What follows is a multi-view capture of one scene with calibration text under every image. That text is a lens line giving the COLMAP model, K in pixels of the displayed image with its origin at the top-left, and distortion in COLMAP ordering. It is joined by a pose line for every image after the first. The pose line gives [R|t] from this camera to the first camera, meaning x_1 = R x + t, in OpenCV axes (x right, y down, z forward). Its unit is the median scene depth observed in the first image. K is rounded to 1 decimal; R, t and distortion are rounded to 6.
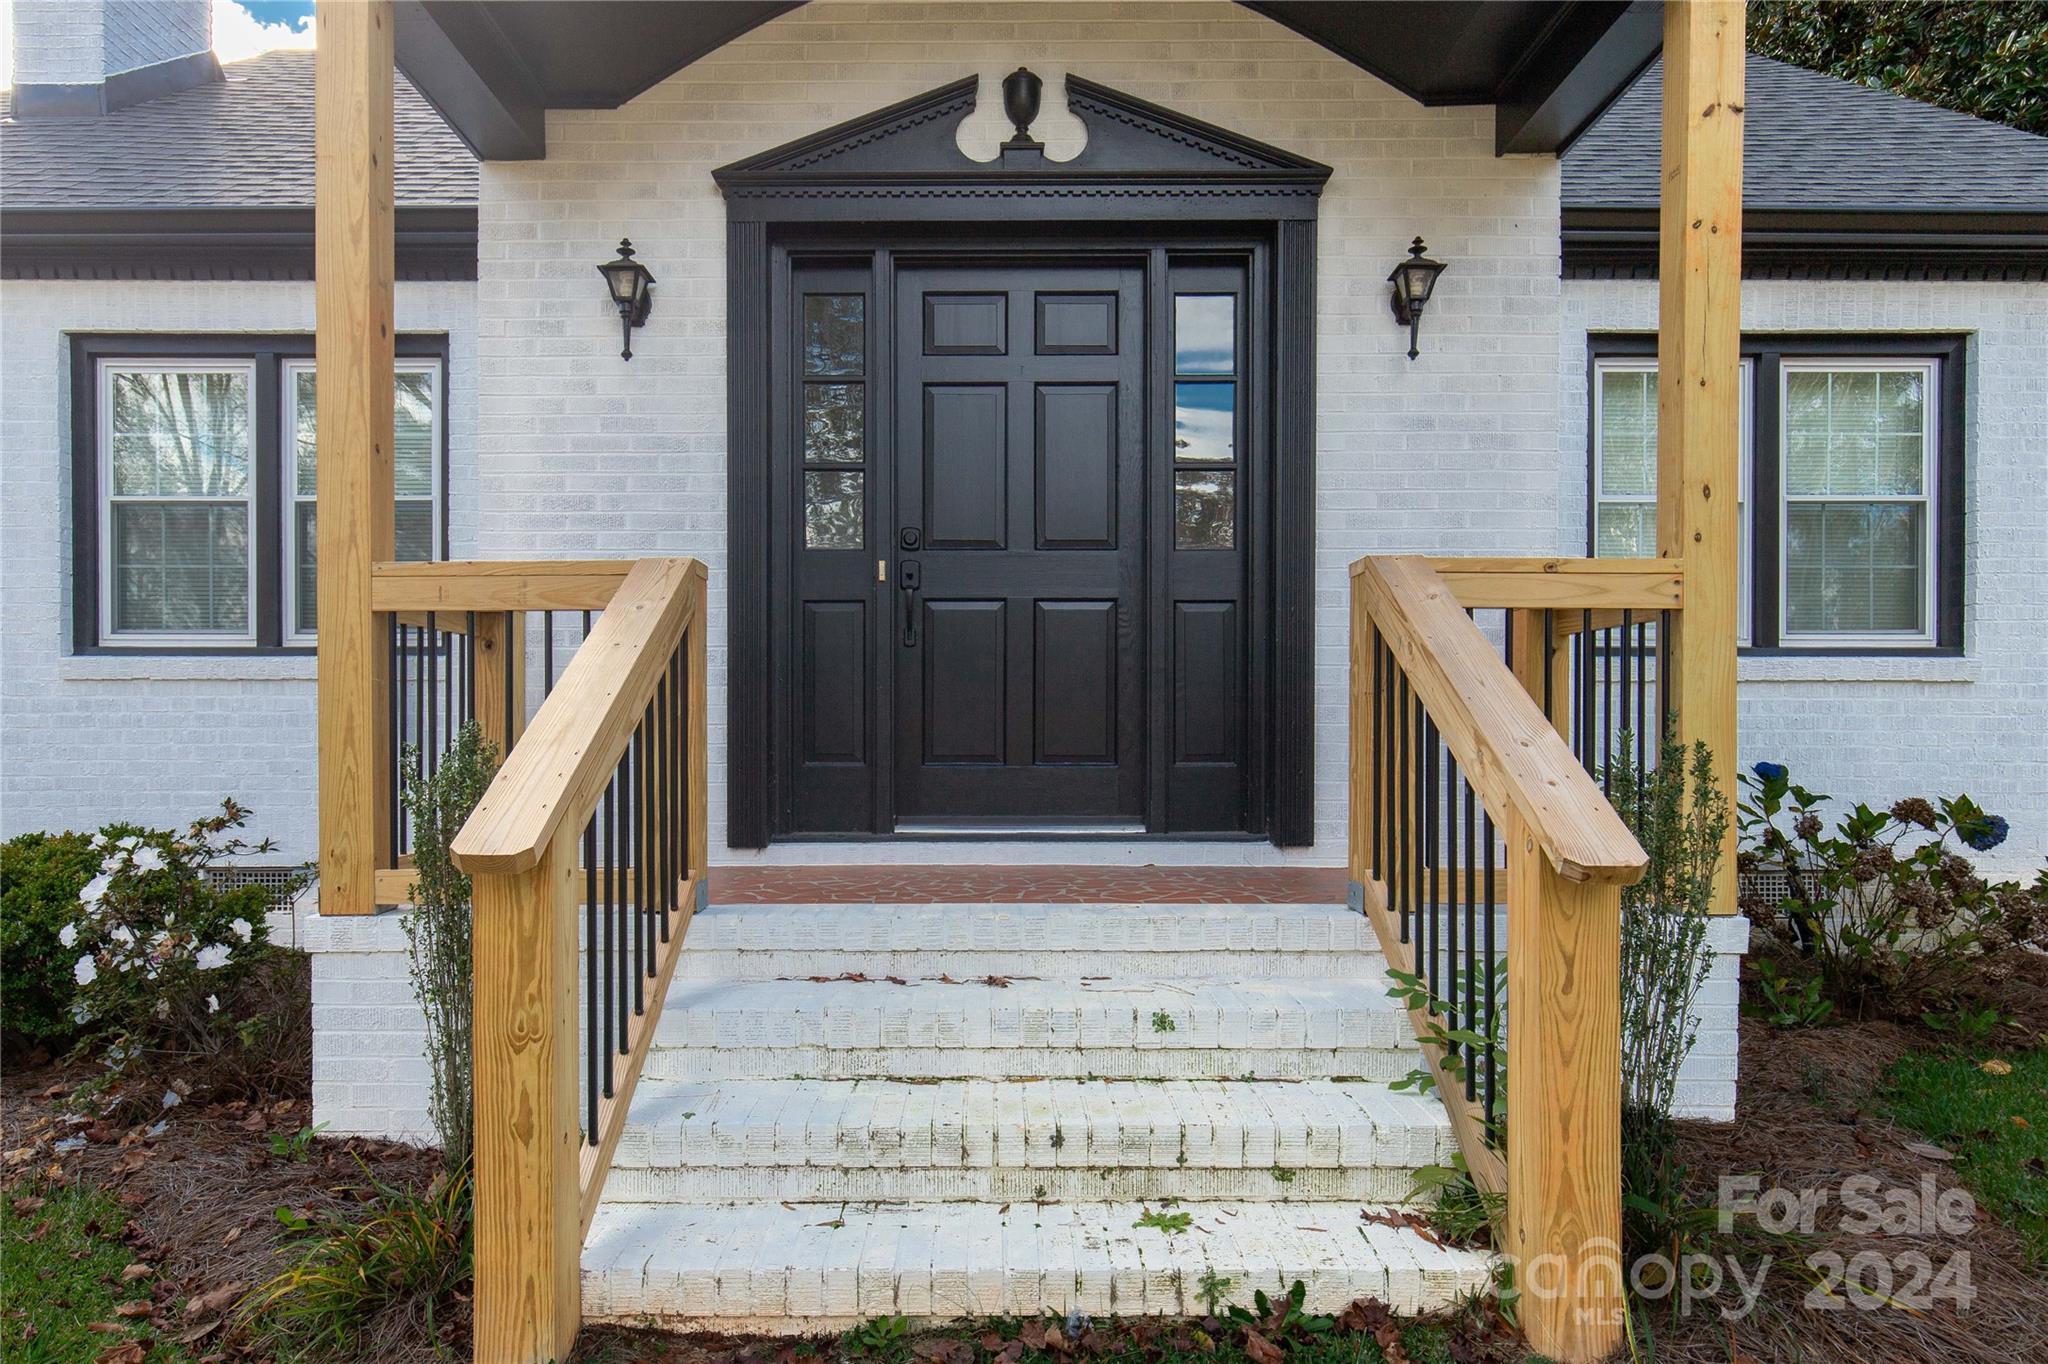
lens RADIAL K [[1162.1, 0, 1024.0], [0, 1162.1, 682.0], [0, 0, 1]] dist [-0.000282, 0.000017]
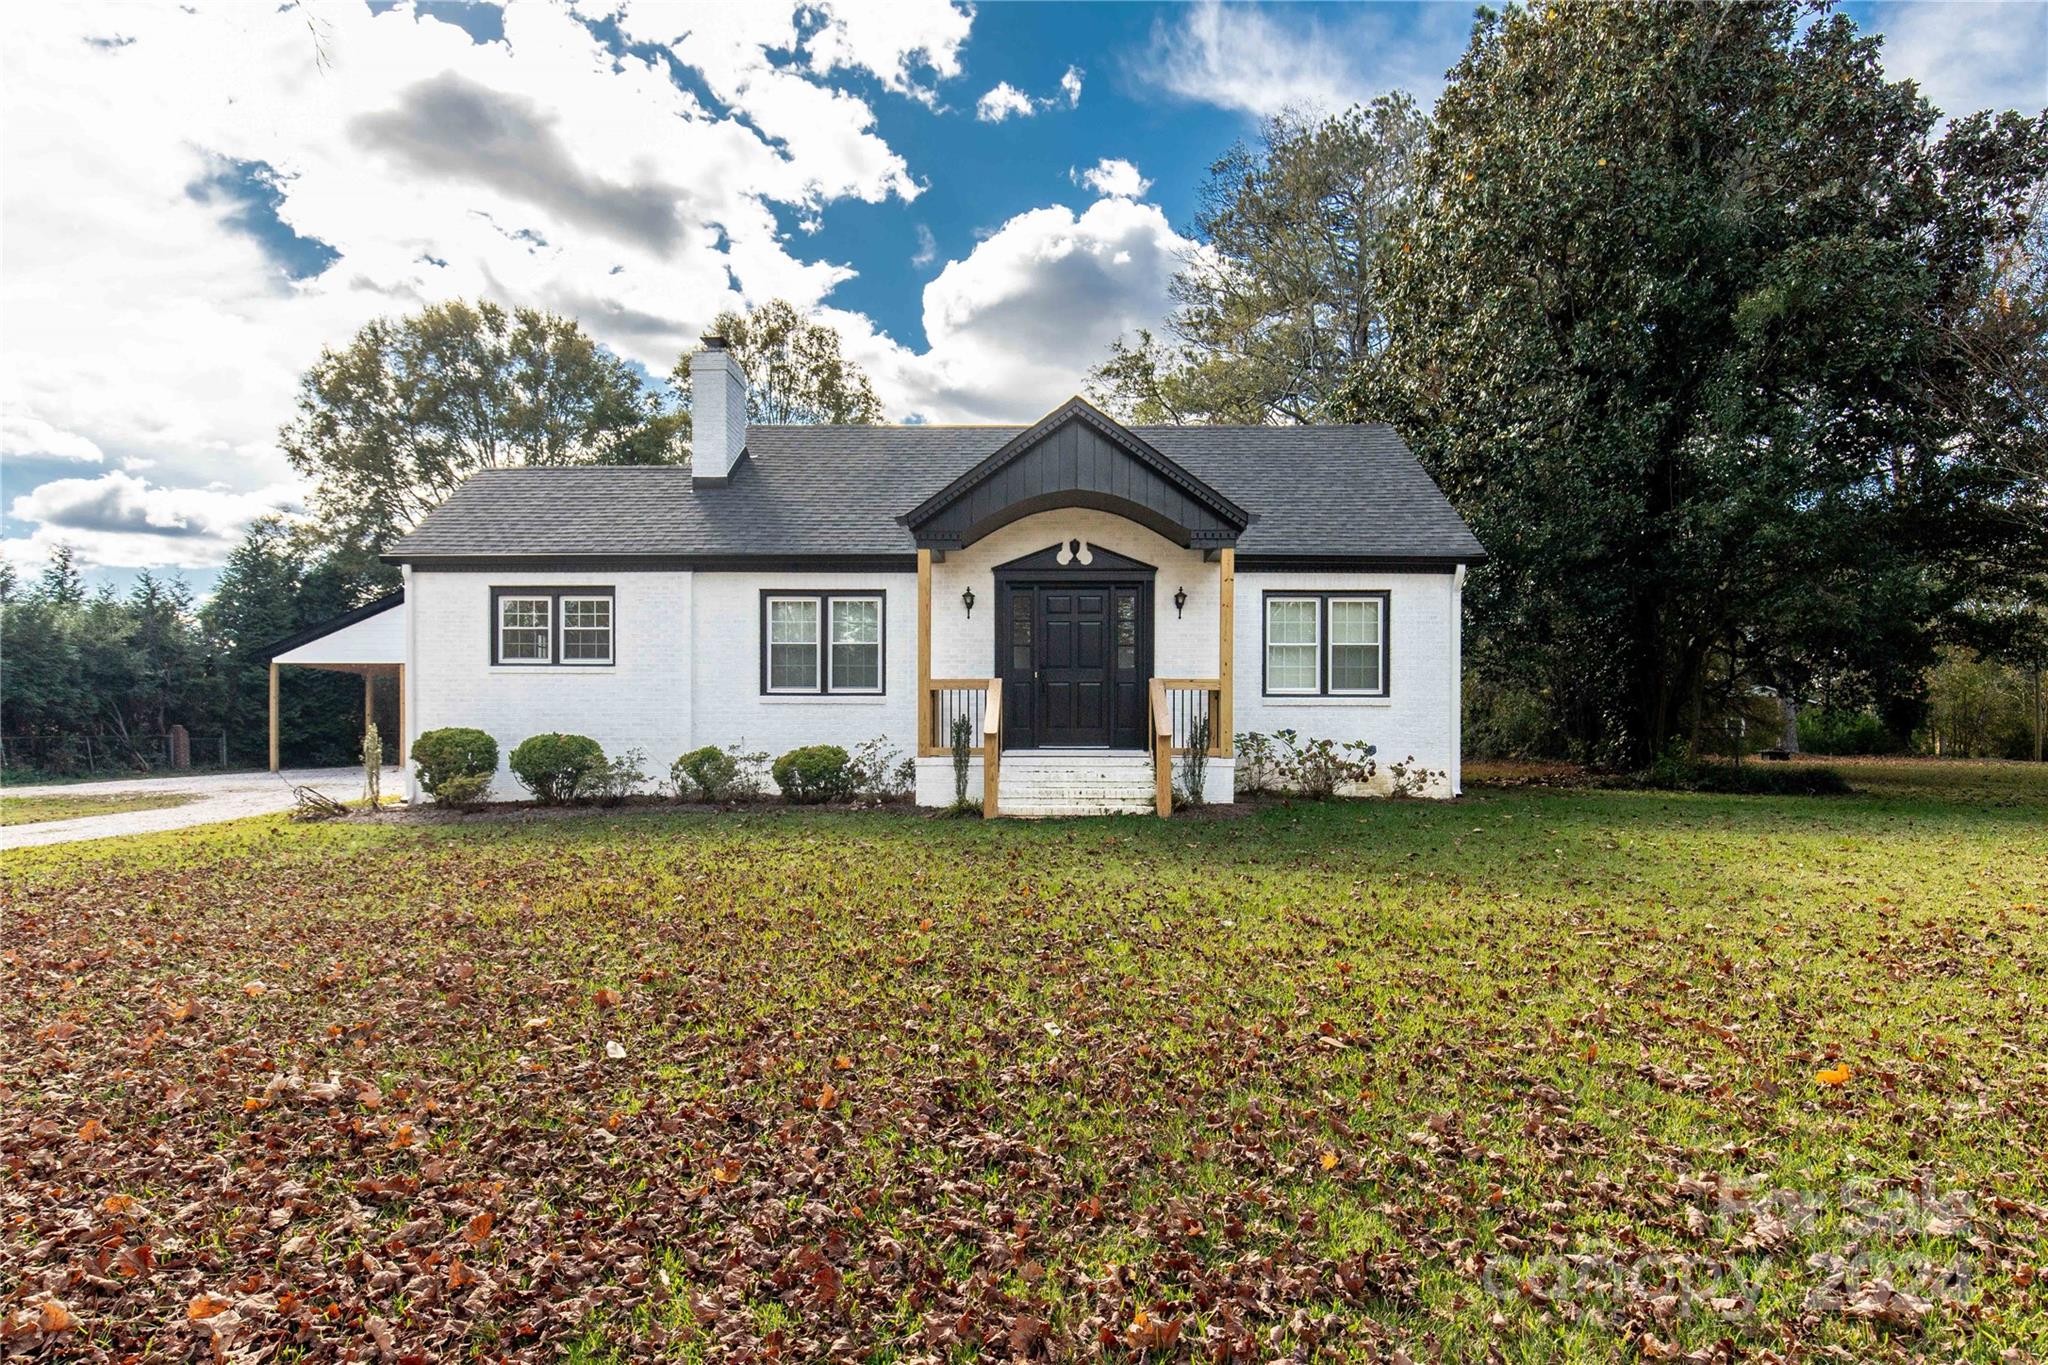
lens RADIAL K [[1162.1, 0, 1024.0], [0, 1162.1, 682.5], [0, 0, 1]] dist [-0.000282, 0.000017]
pose [[0.998396, 0.000484, -0.056610, 0.046267], [-0.001369, 0.999877, -0.015599, -0.016161], [0.056596, 0.015652, 0.998274, -2.670195]]
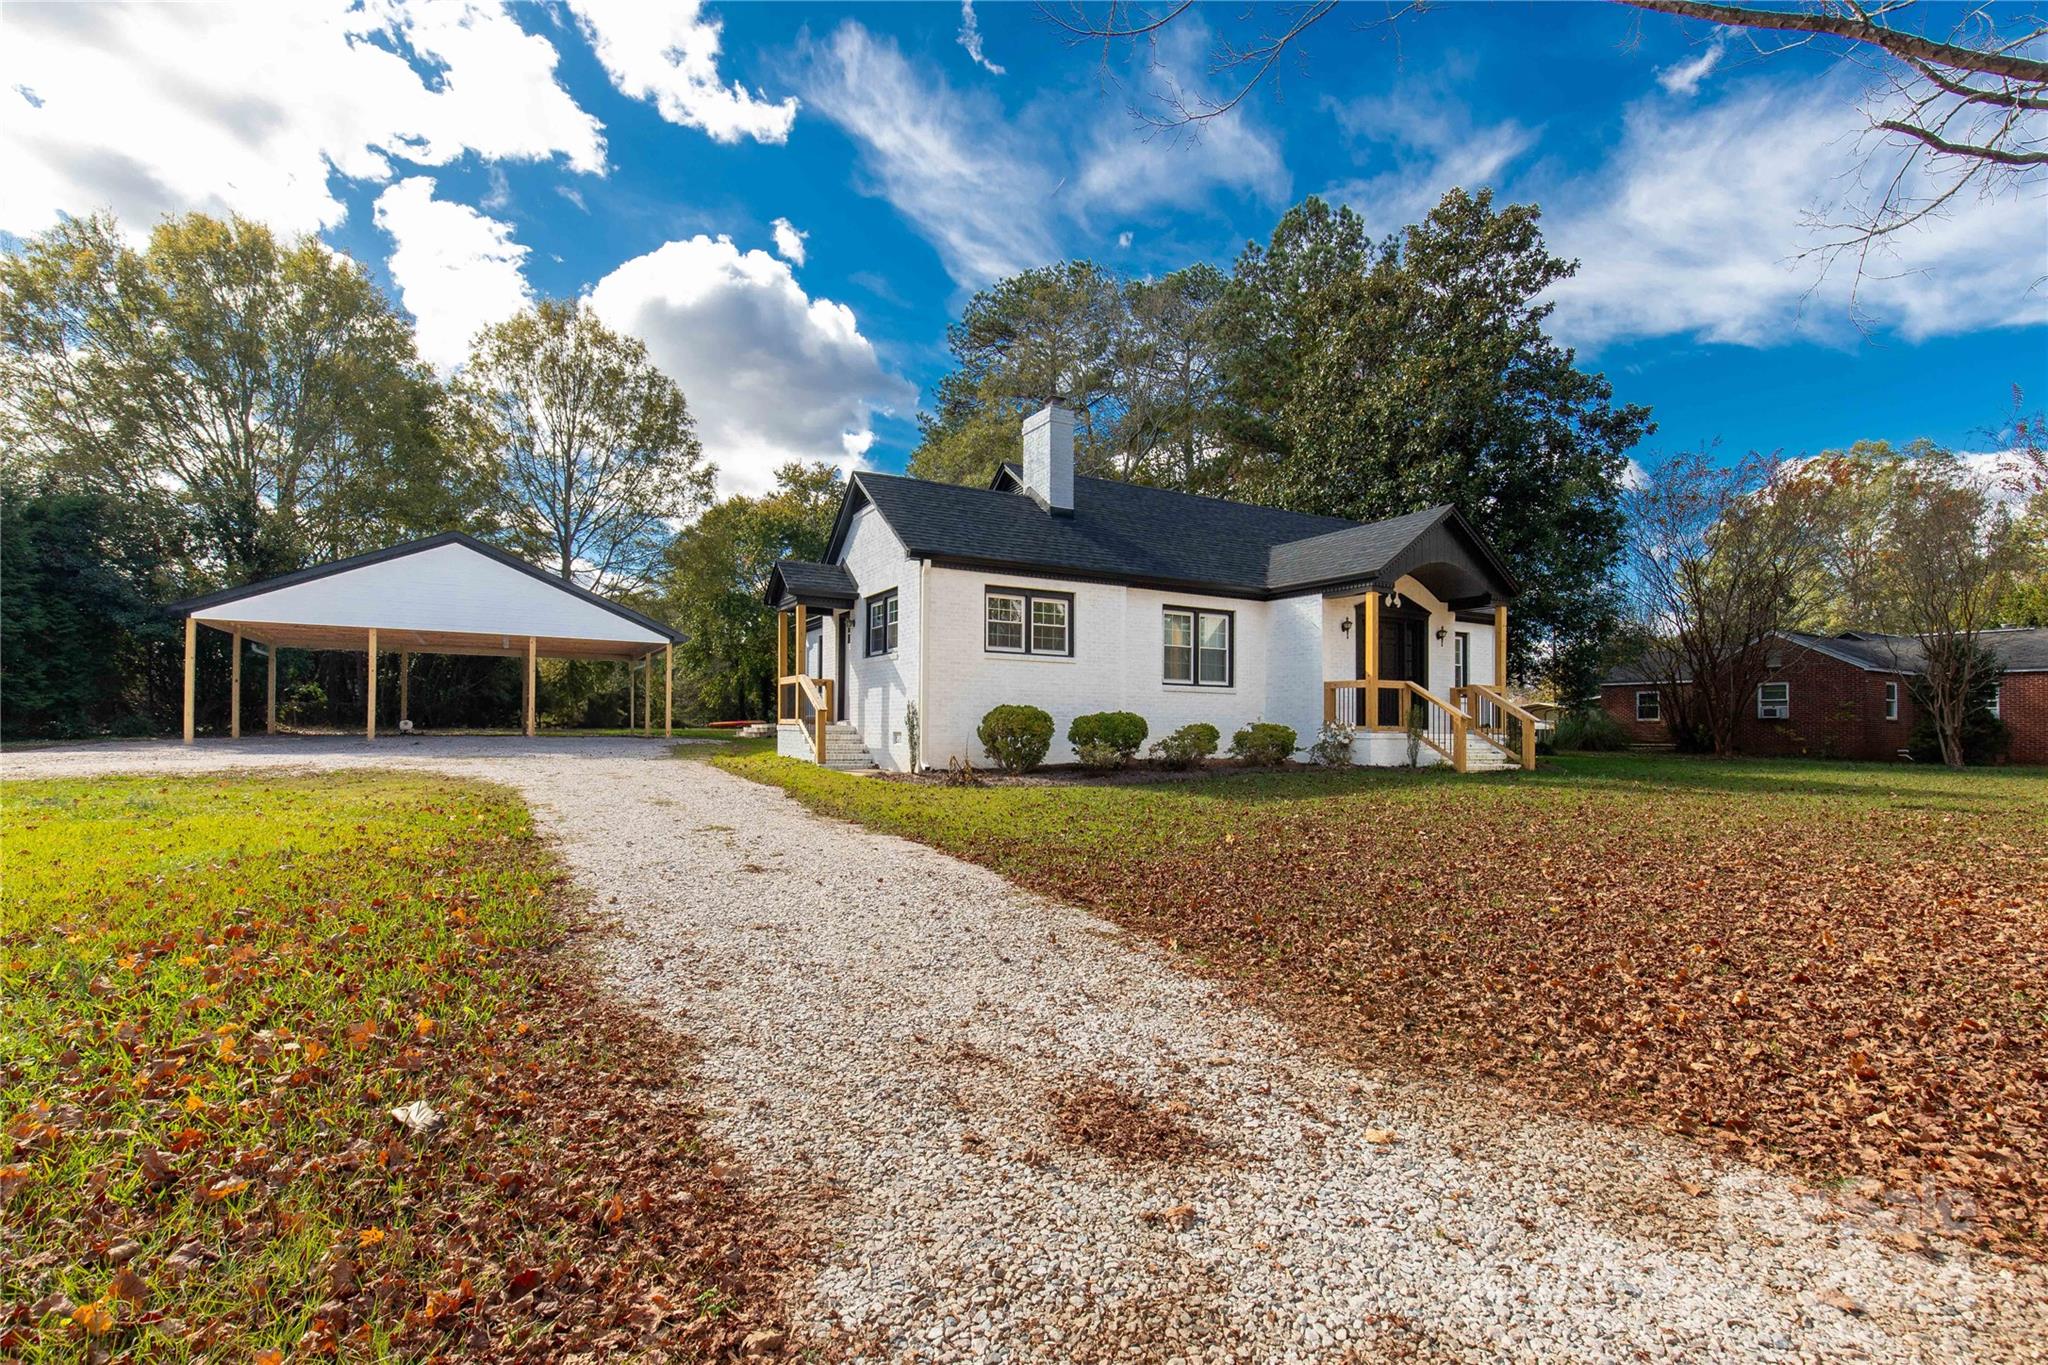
lens RADIAL K [[969.1, 0, 1024.0], [0, 969.1, 682.5], [0, 0, 1]] dist [-0.002448, -0.011769]
pose [[0.877545, 0.027194, 0.478723, -3.878585], [-0.029164, 0.999569, -0.003320, -0.001037], [-0.478607, -0.011048, 0.877959, -2.334436]]
